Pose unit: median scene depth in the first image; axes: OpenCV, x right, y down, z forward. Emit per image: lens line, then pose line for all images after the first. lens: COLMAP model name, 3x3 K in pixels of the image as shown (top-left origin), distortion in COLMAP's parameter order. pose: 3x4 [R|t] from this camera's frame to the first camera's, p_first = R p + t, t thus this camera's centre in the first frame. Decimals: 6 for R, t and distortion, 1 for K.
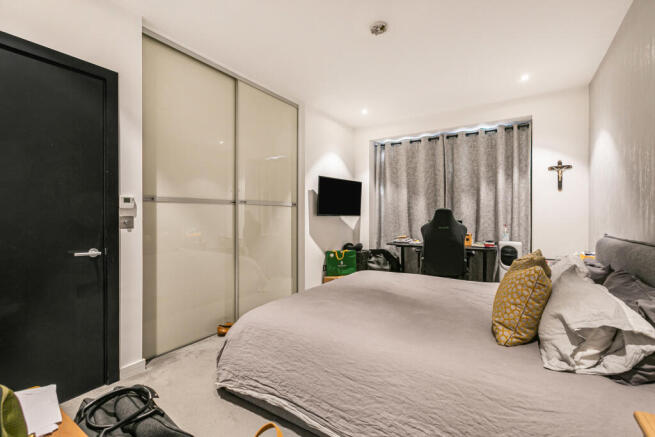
lens RADIAL K [[296.3, 0, 327.3], [0, 296.3, 215.4], [0, 0, 1]] dist [-0.000536, -0.000271]
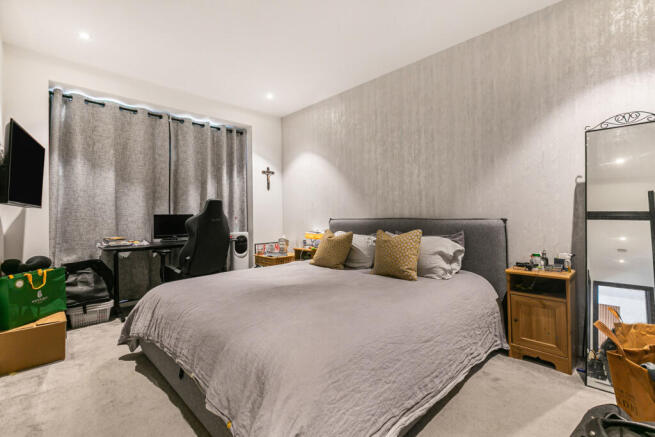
lens RADIAL K [[296.3, 0, 327.3], [0, 296.3, 216.6], [0, 0, 1]] dist [-0.000536, -0.000271]
pose [[0.202532, -0.003756, 0.979268, -0.363785], [0.019171, 0.999816, -0.000130, 0.031603], [-0.979088, 0.018800, 0.202567, 0.390229]]
